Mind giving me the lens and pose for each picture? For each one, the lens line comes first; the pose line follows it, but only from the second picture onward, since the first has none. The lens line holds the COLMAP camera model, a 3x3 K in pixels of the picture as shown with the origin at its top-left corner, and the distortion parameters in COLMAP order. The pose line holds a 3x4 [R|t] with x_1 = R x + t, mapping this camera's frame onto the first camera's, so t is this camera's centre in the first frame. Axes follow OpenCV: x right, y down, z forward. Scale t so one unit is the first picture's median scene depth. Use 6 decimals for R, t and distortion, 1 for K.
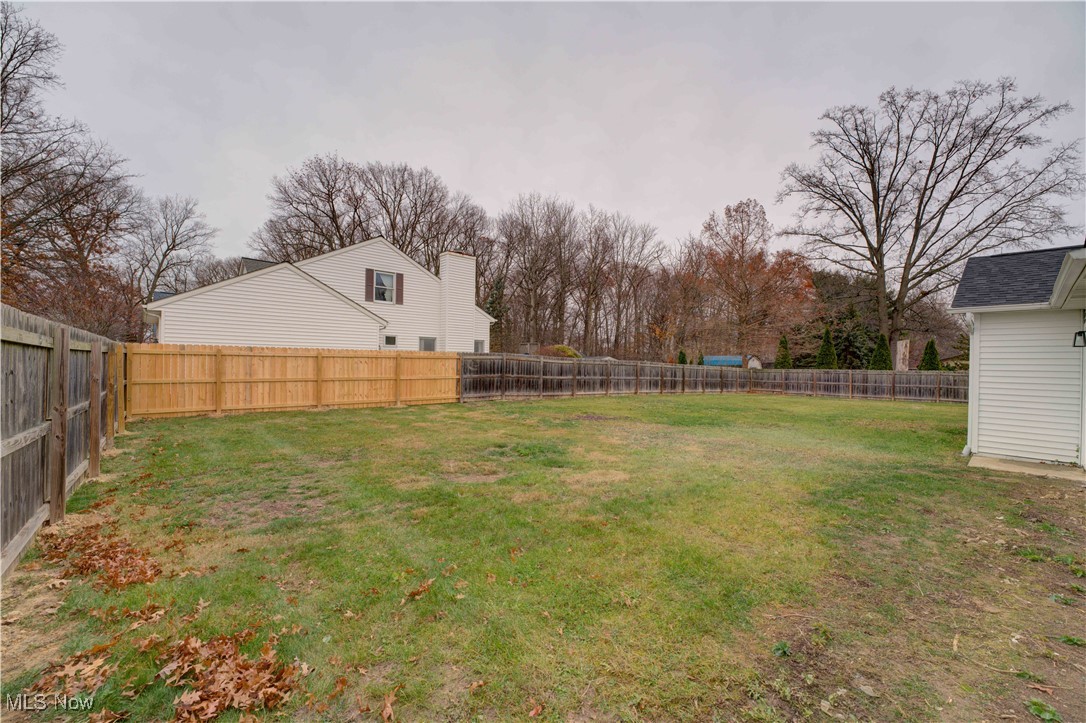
lens RADIAL K [[436.3, 0, 542.2], [0, 436.3, 364.6], [0, 0, 1]] dist [-0.028323, 0.002663]
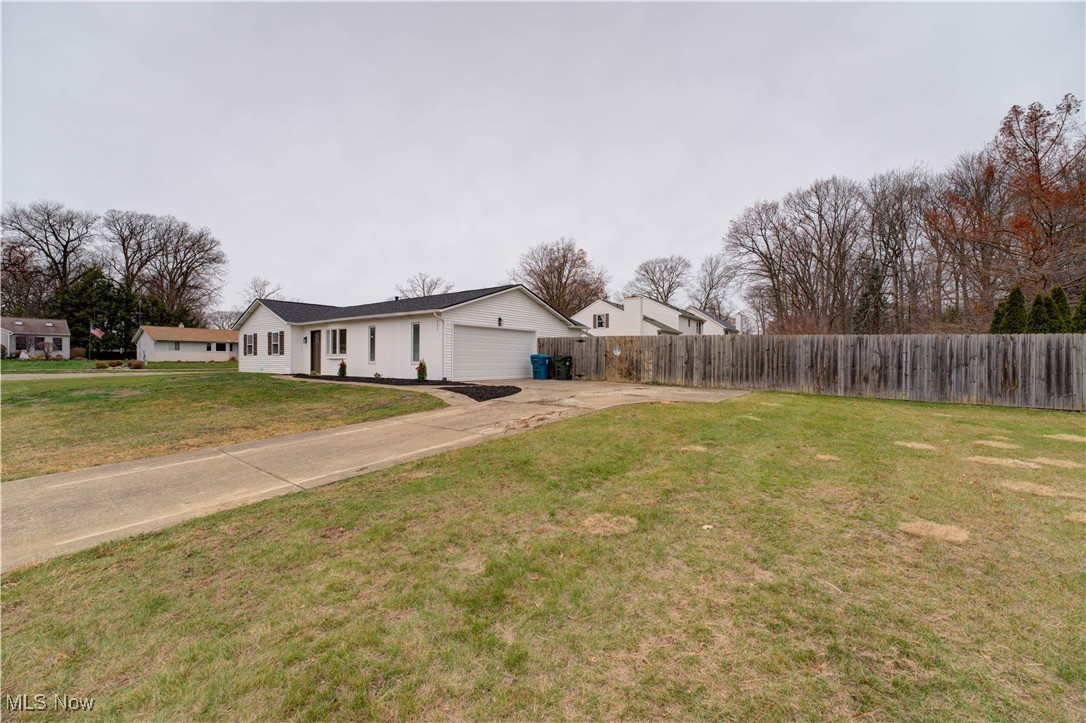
lens RADIAL K [[433.9, 0, 543.0], [0, 433.9, 361.5], [0, 0, 1]] dist [-0.024112, 0.000253]
pose [[0.201484, -0.012378, -0.979414, 1.812798], [-0.003954, 0.999902, -0.013450, 0.061593], [0.979484, 0.006583, 0.201415, 0.274458]]
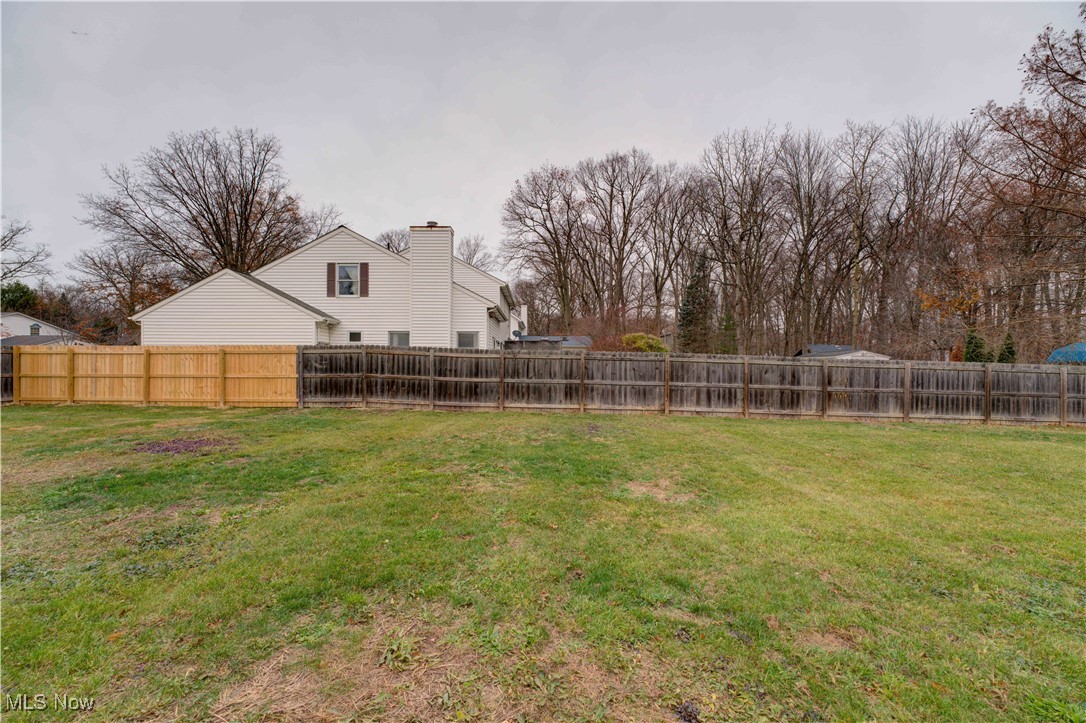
lens RADIAL K [[436.3, 0, 542.2], [0, 436.3, 364.6], [0, 0, 1]] dist [-0.028323, 0.002663]
pose [[0.733230, -0.008683, -0.679925, 0.597412], [0.003972, 0.999956, -0.008488, 0.013888], [0.679969, 0.003523, 0.733232, 0.624381]]
